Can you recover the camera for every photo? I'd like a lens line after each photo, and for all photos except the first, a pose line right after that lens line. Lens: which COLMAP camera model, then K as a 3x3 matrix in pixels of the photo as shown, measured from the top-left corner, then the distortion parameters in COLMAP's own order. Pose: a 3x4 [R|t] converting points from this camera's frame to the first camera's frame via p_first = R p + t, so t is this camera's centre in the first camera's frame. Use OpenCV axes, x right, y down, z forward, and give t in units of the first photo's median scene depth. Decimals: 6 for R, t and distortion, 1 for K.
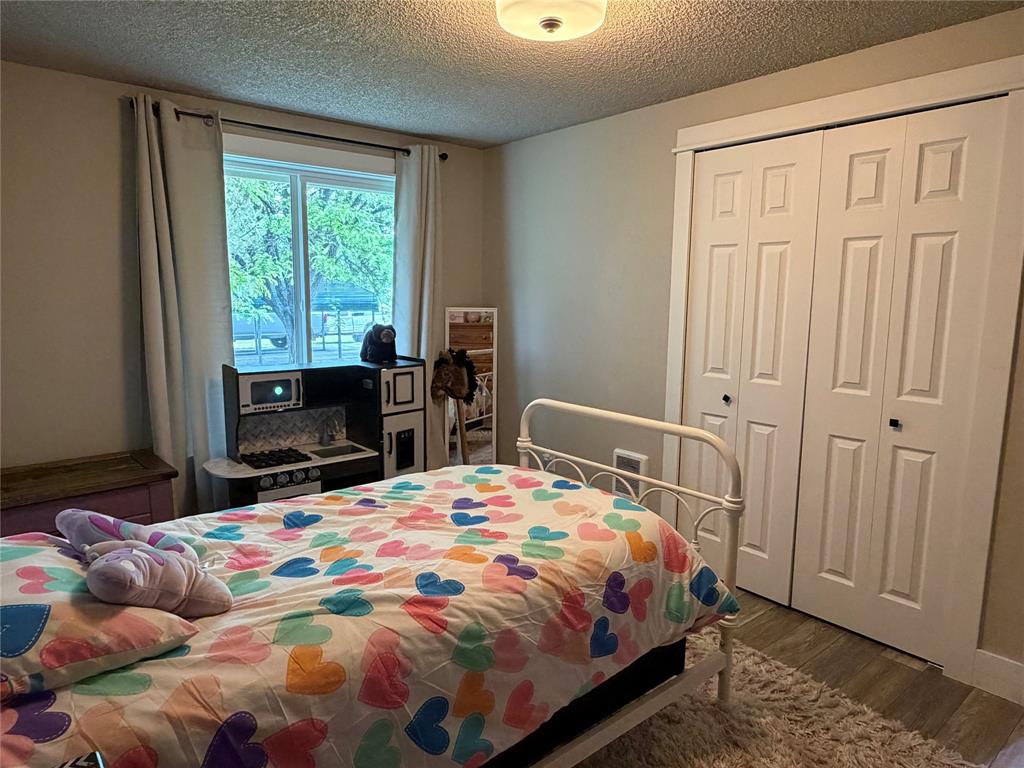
lens RADIAL K [[643.2, 0, 512.0], [0, 643.2, 384.0], [0, 0, 1]] dist [0.017582, 0.002793]
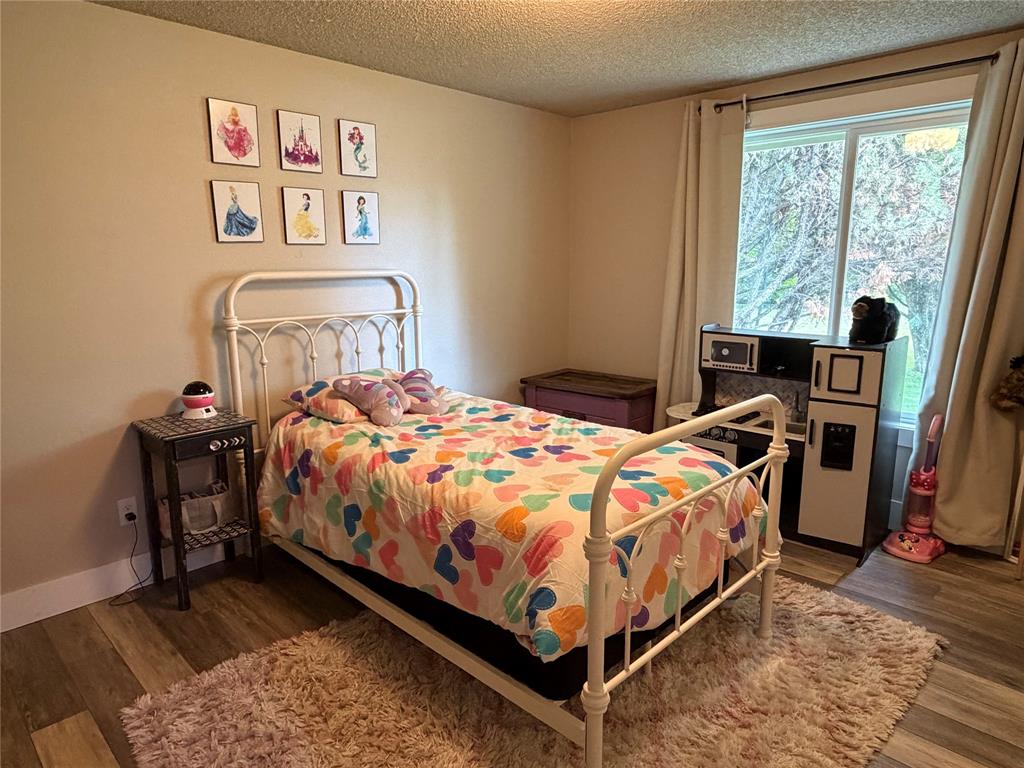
lens RADIAL K [[643.2, 0, 512.0], [0, 643.2, 384.0], [0, 0, 1]] dist [0.017582, 0.002793]
pose [[0.099833, 0.178356, -0.978888, 0.998900], [-0.136848, 0.976915, 0.164040, -0.096624], [0.985549, 0.117582, 0.121936, 0.775680]]
